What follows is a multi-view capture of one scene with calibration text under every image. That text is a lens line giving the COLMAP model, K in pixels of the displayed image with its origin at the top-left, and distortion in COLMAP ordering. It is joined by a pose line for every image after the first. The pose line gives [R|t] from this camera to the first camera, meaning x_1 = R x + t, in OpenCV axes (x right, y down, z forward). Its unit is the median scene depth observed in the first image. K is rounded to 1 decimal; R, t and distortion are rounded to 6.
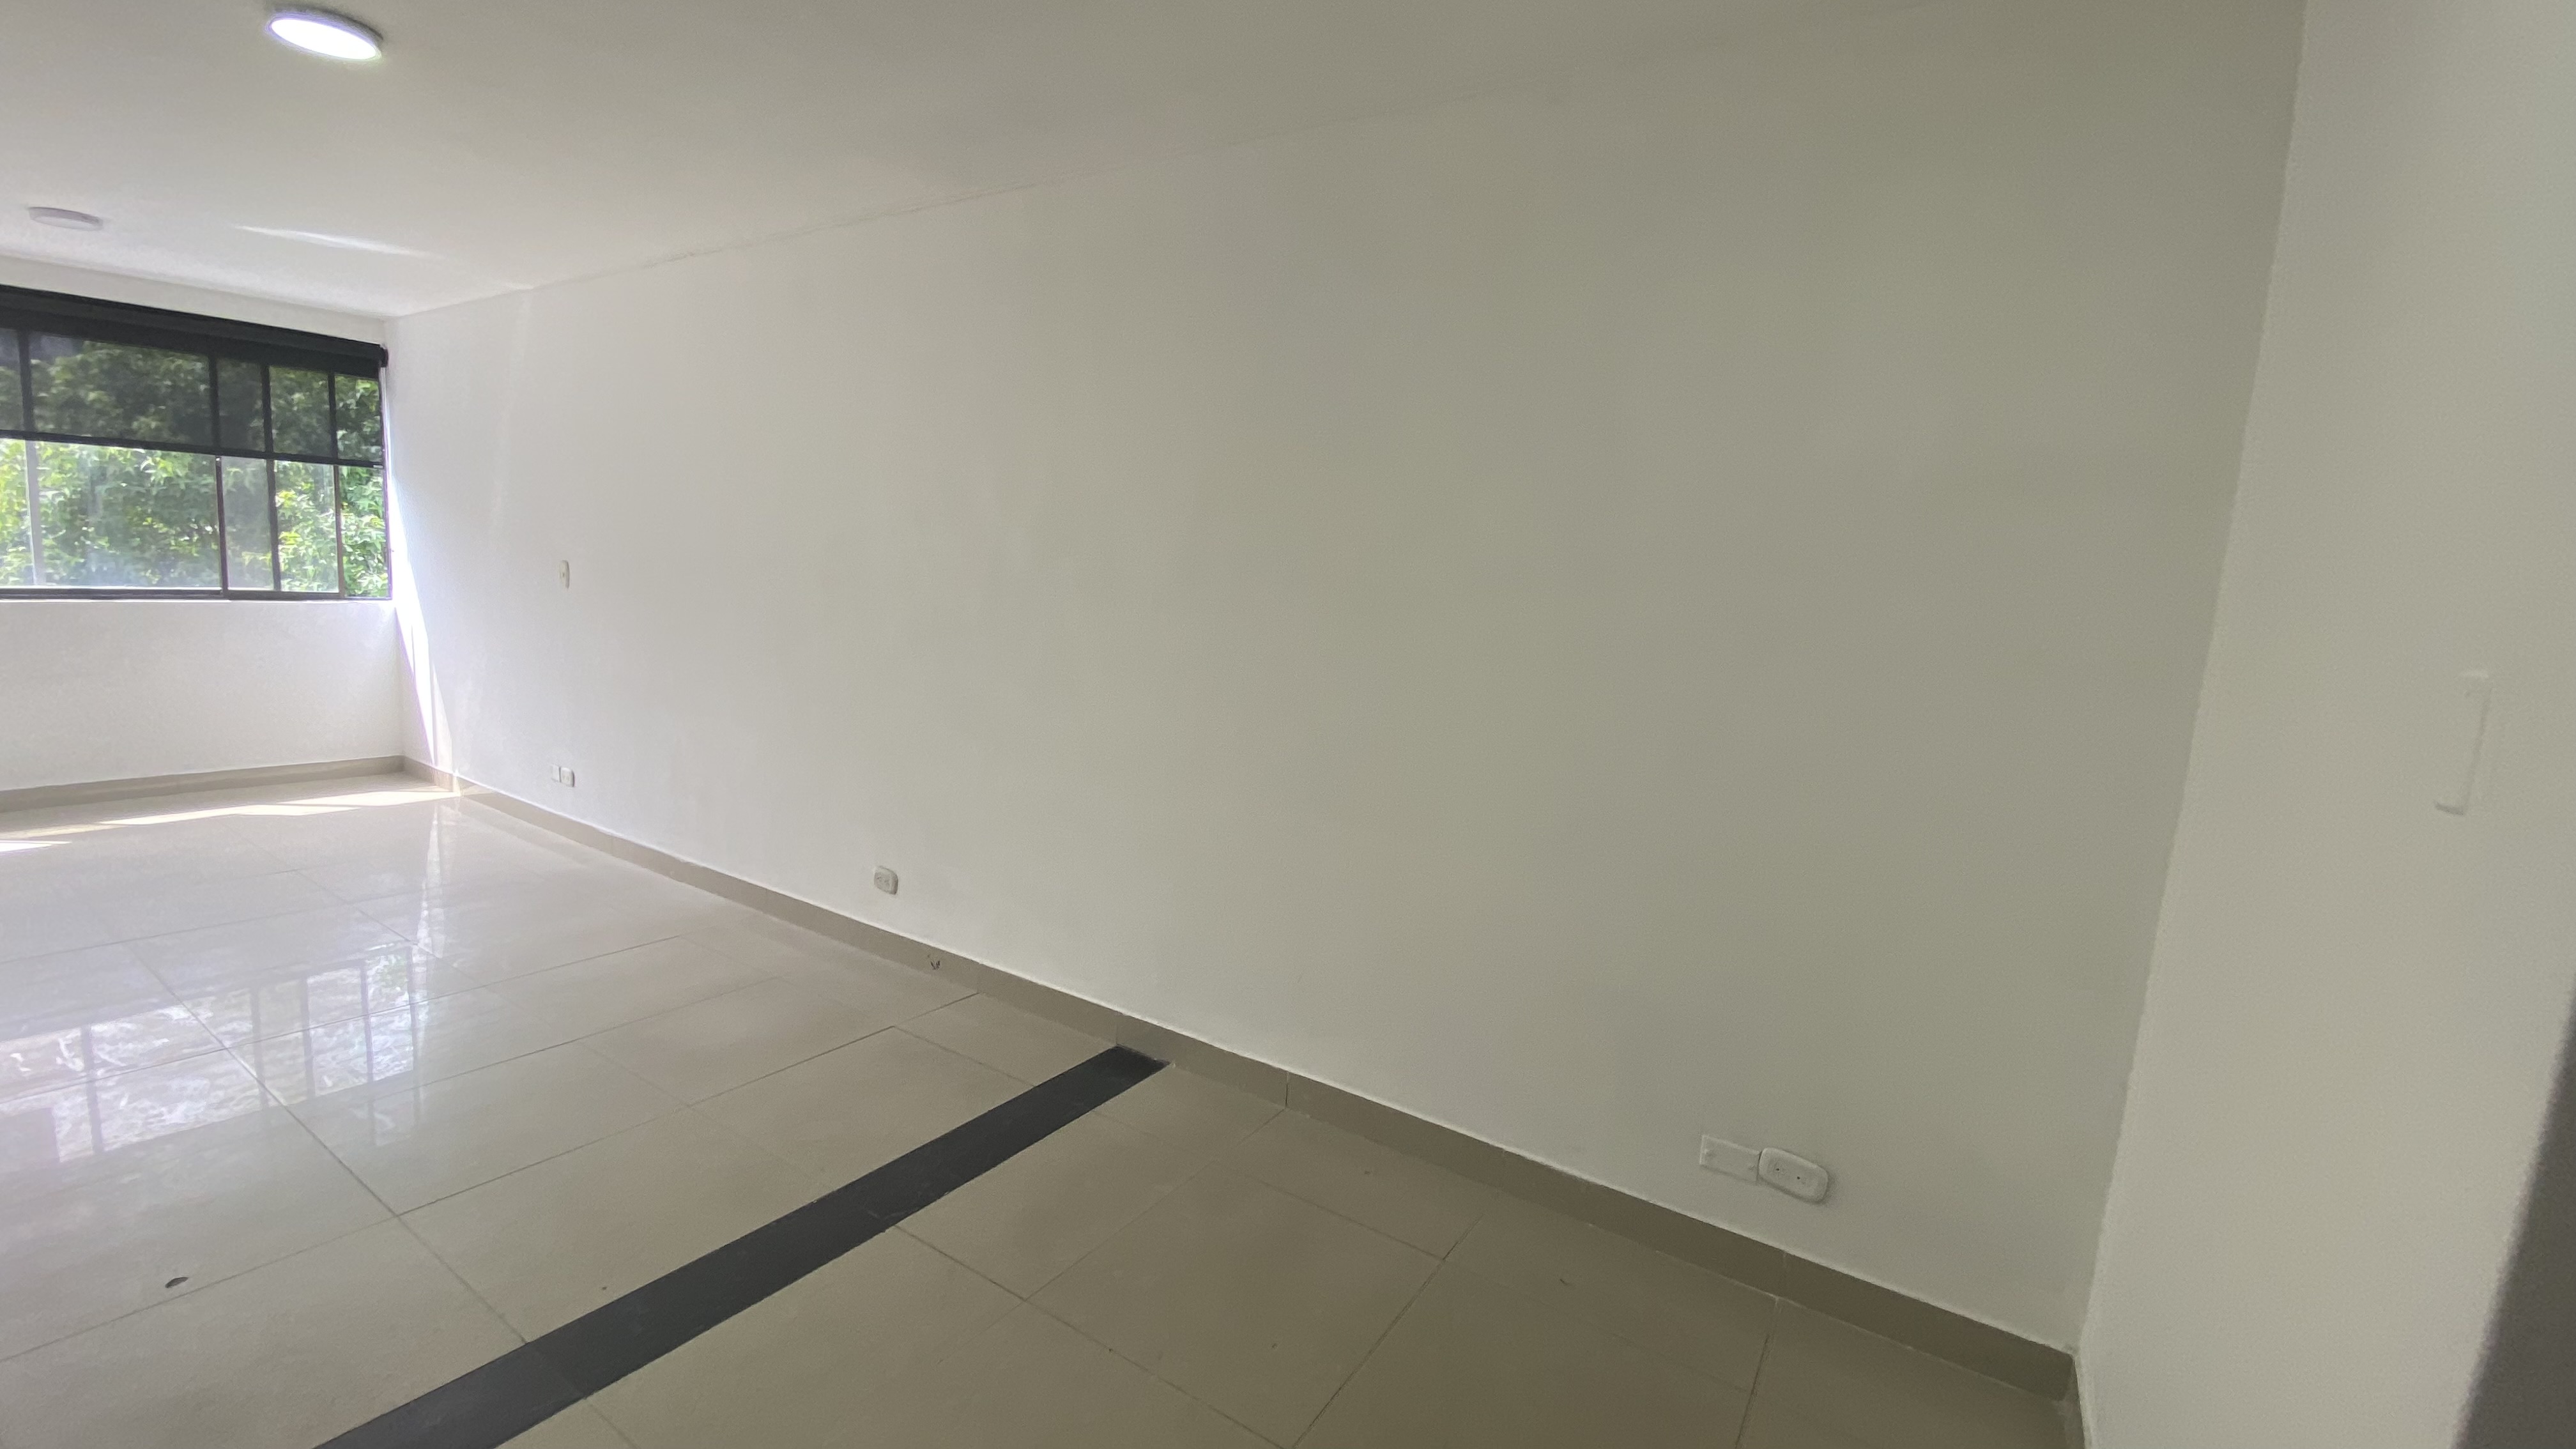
lens RADIAL K [[1032.0, 0, 1284.9], [0, 1032.0, 728.0], [0, 0, 1]] dist [0.003299, -0.014414]
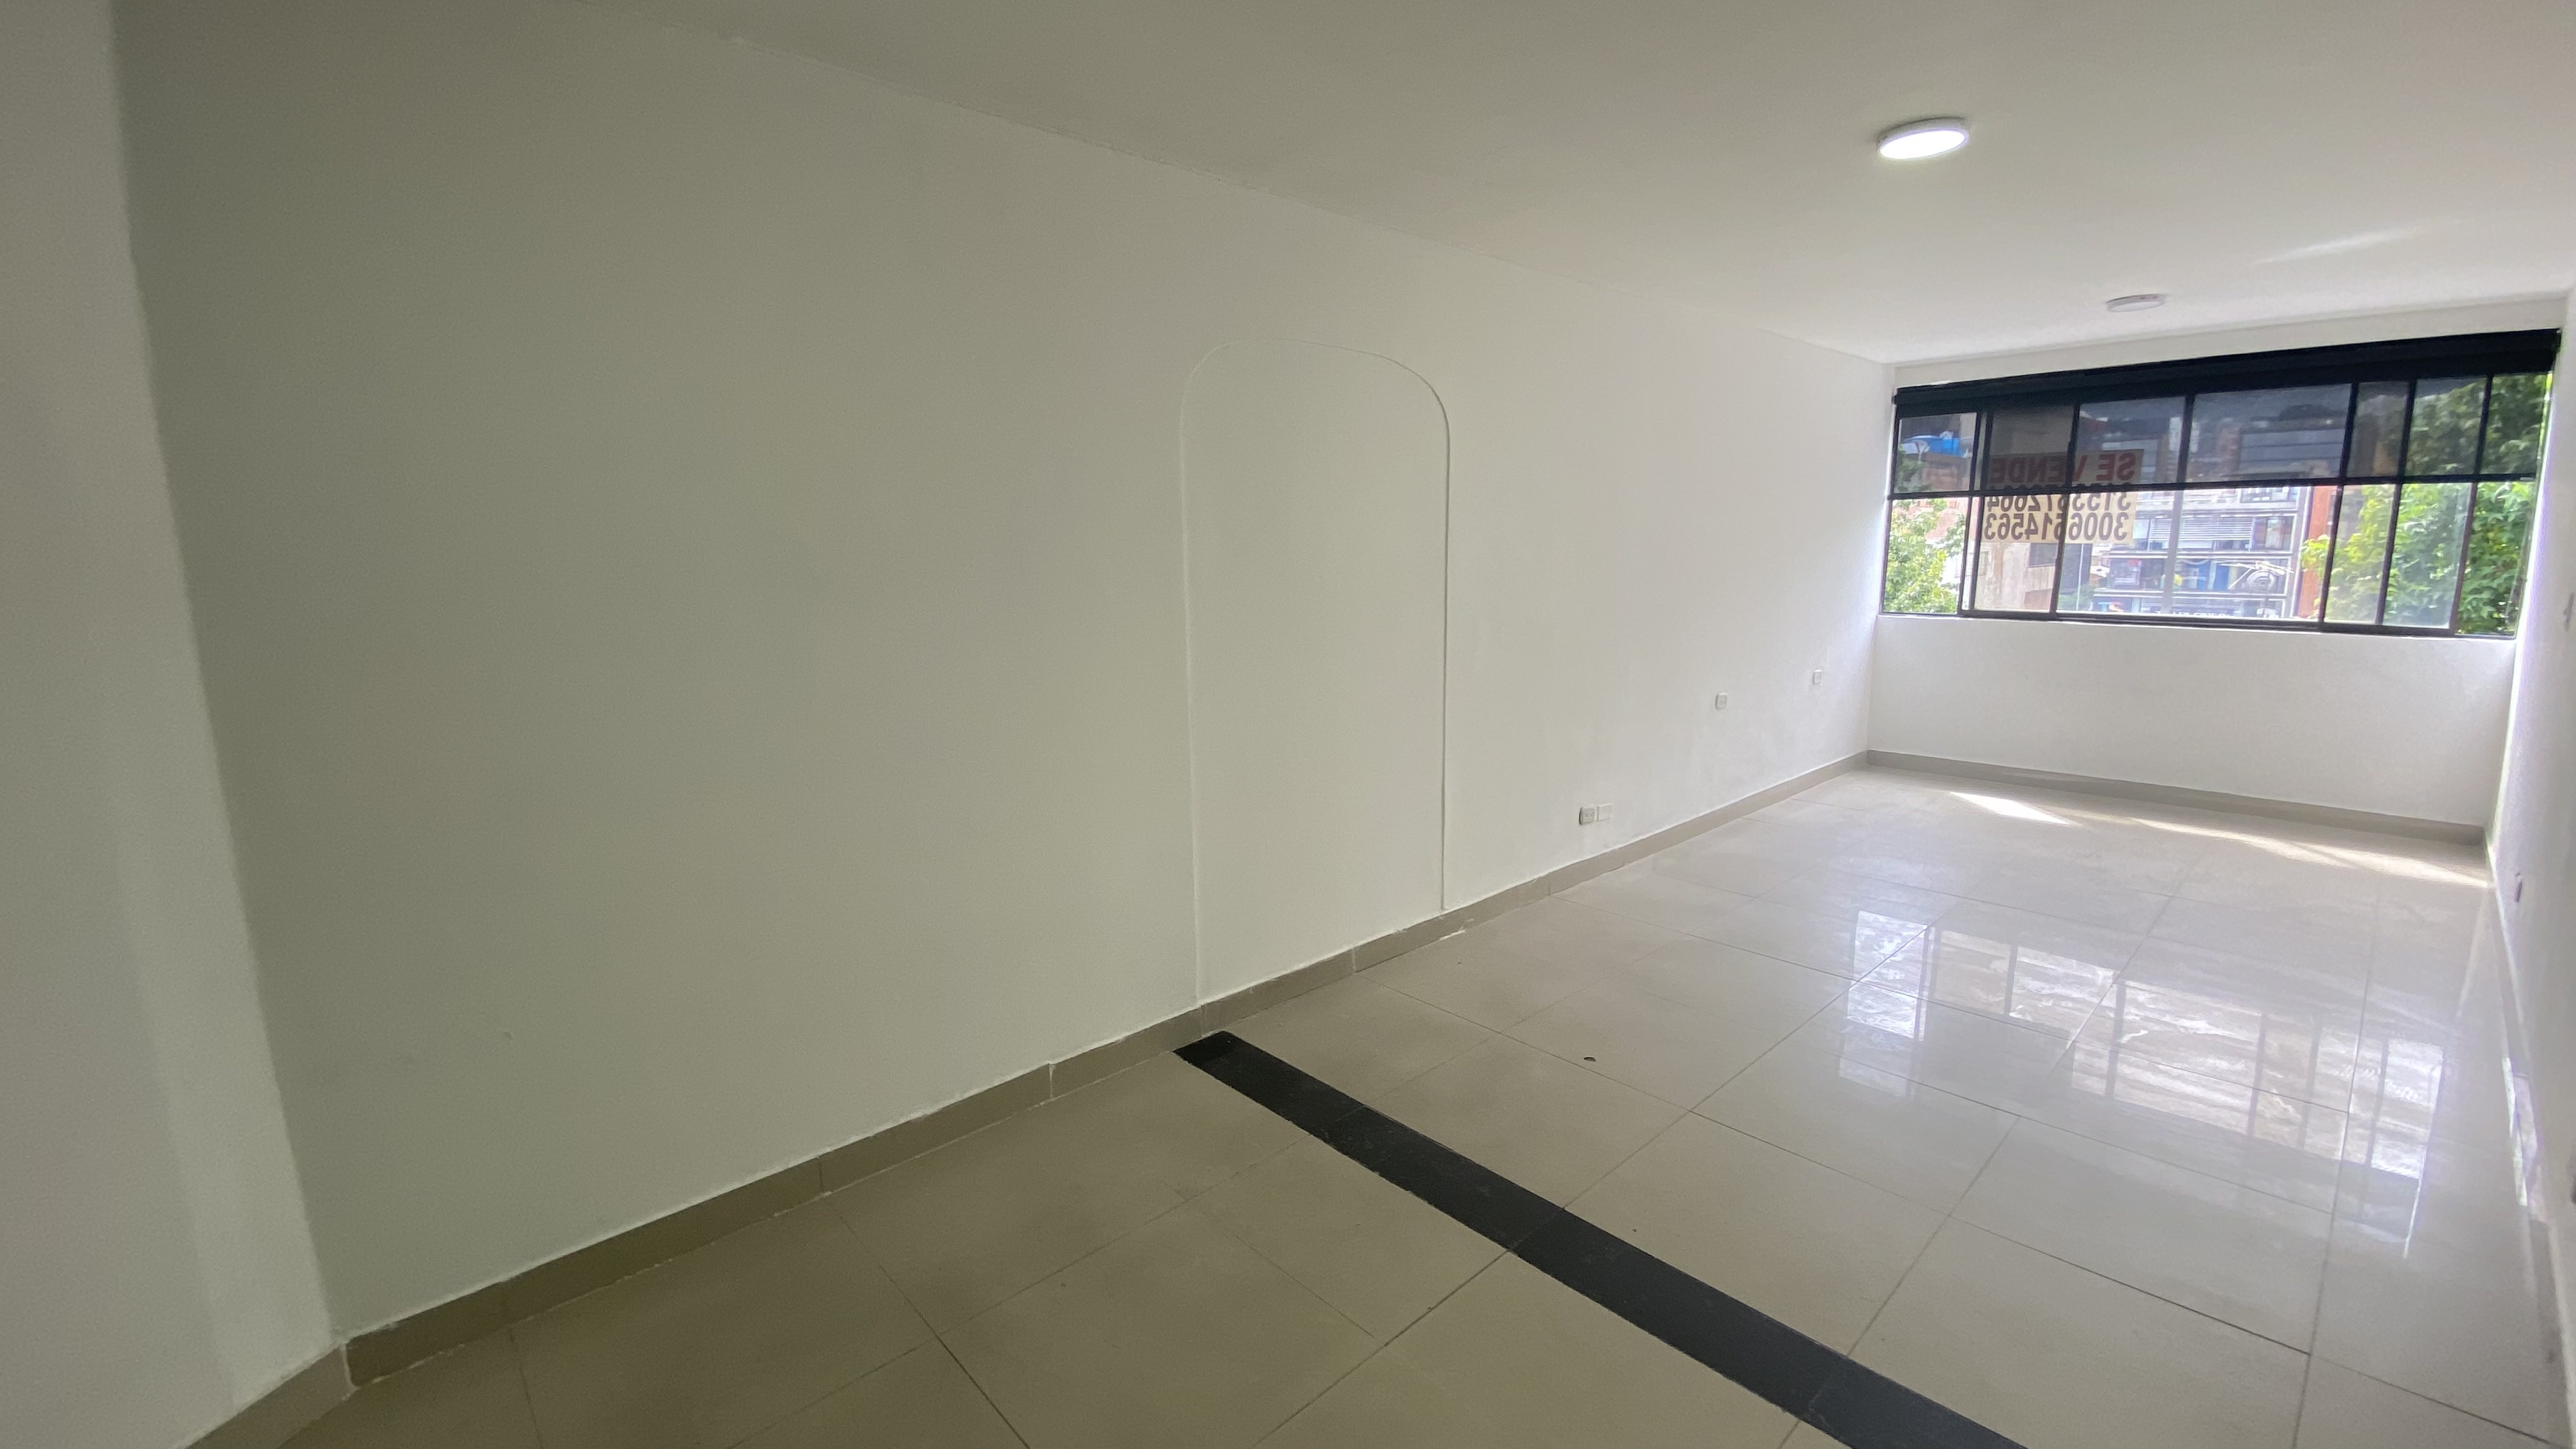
lens RADIAL K [[1032.0, 0, 1284.9], [0, 1032.0, 728.0], [0, 0, 1]] dist [0.003299, -0.014414]
pose [[-0.268393, 0.112236, -0.956749, 0.280367], [-0.137092, 0.978630, 0.153261, -0.074207], [0.953505, 0.172296, -0.247271, 0.464877]]
